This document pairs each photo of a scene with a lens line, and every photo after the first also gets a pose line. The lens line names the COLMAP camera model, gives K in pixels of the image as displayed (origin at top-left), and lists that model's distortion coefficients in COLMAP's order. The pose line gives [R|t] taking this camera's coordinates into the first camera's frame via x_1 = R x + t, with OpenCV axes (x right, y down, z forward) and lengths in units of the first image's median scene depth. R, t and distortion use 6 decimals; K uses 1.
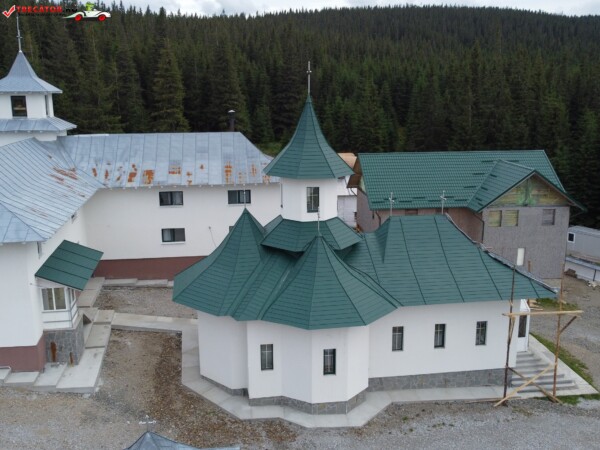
lens RADIAL K [[606.0, 0, 300.0], [0, 606.0, 225.0], [0, 0, 1]] dist [0.002315, -0.000013]
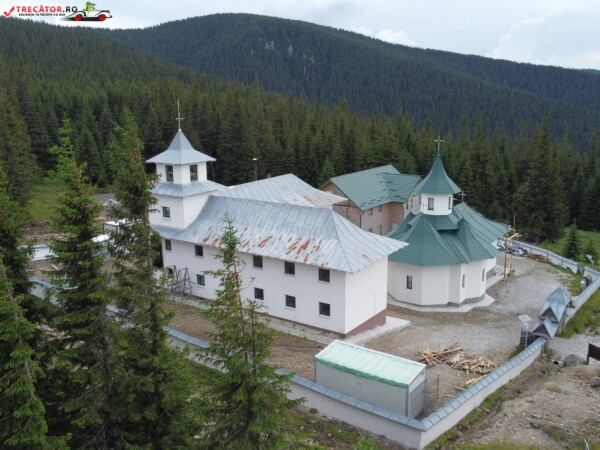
lens RADIAL K [[606.0, 0, 300.0], [0, 606.0, 225.0], [0, 0, 1]] dist [0.002315, -0.000013]
pose [[0.693916, -0.171040, 0.699447, -1.233543], [0.175595, 0.982248, 0.065988, -0.134412], [-0.698317, 0.077030, 0.711631, -0.058755]]
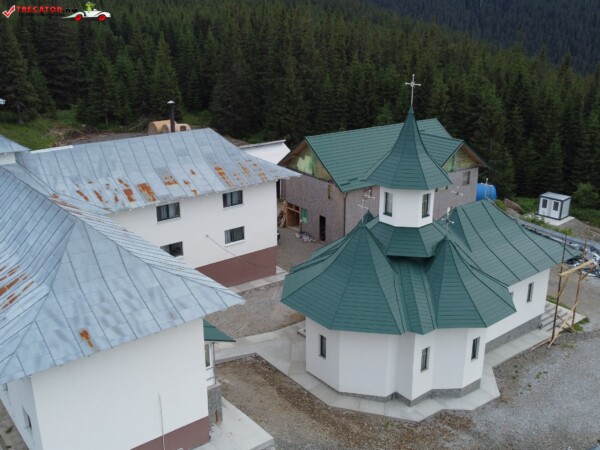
lens RADIAL K [[606.0, 0, 300.0], [0, 606.0, 225.0], [0, 0, 1]] dist [0.002315, -0.000013]
pose [[0.866797, -0.160629, 0.472082, -0.478512], [0.113042, 0.985348, 0.127713, -0.119204], [-0.485680, -0.057336, 0.872255, 0.124624]]
